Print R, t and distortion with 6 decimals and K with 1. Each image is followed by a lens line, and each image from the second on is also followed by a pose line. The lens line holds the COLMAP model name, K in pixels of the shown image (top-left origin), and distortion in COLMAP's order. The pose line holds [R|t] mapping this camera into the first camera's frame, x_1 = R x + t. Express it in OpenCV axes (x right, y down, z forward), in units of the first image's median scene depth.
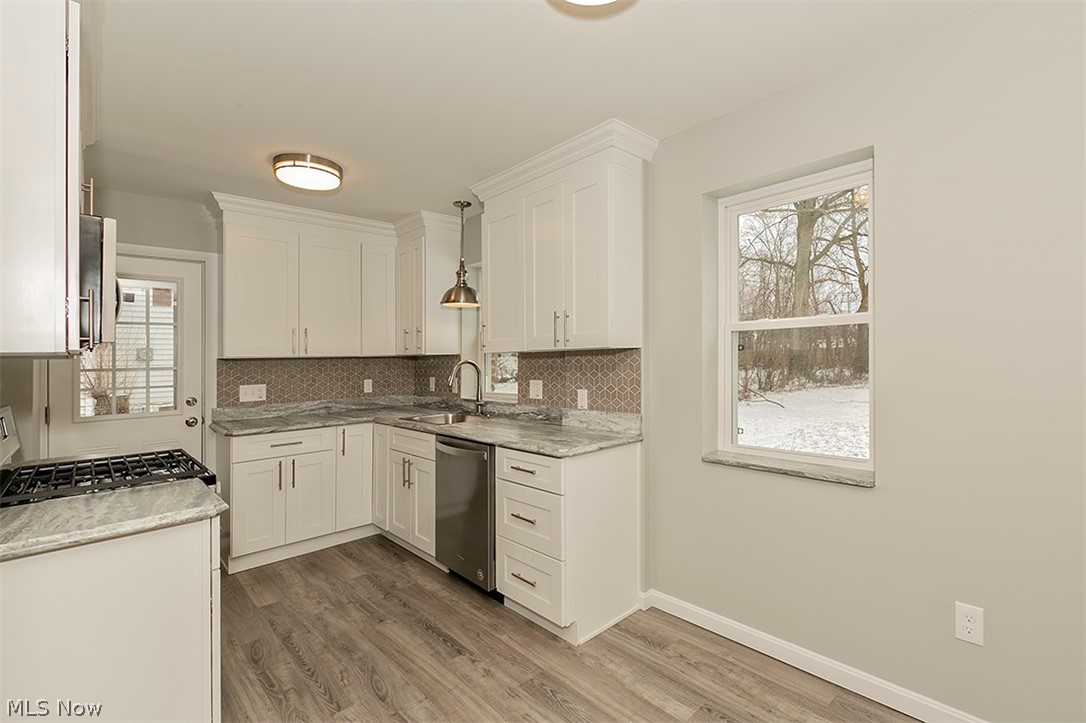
lens RADIAL K [[491.2, 0, 529.8], [0, 491.2, 350.1], [0, 0, 1]] dist [-0.001874, -0.000887]
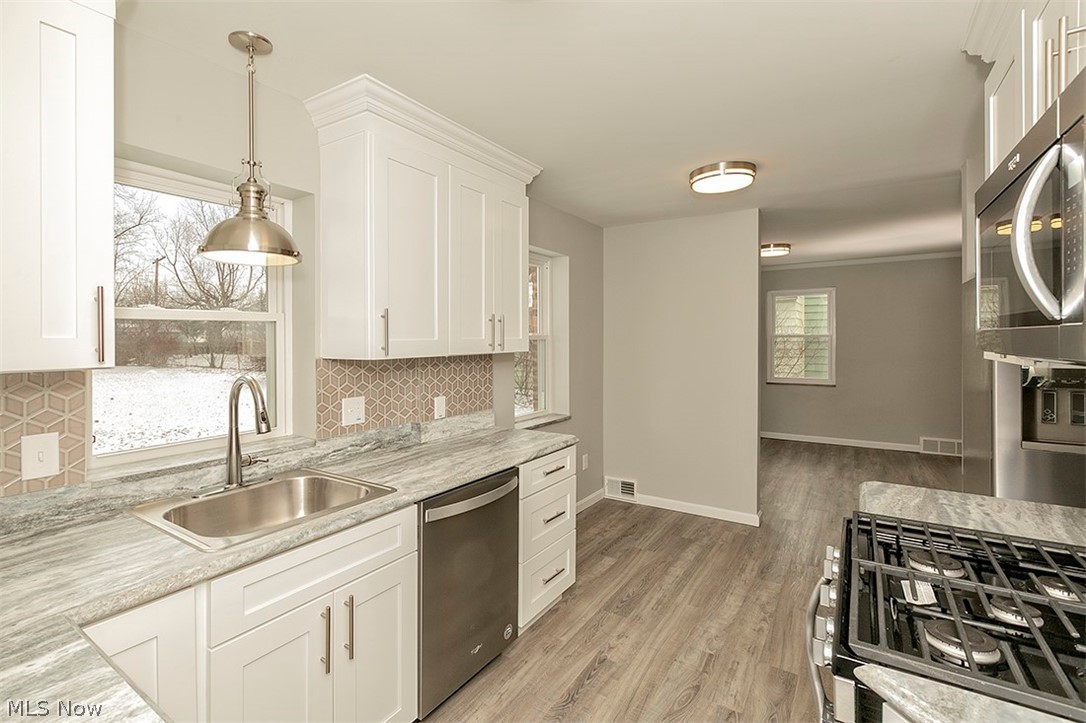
lens RADIAL K [[491.2, 0, 529.8], [0, 491.2, 350.1], [0, 0, 1]] dist [-0.001874, -0.000887]
pose [[-0.252551, 0.002978, 0.967579, -0.809227], [-0.004406, 0.999981, -0.004227, -0.003015], [-0.967574, -0.005330, -0.252533, 1.062469]]
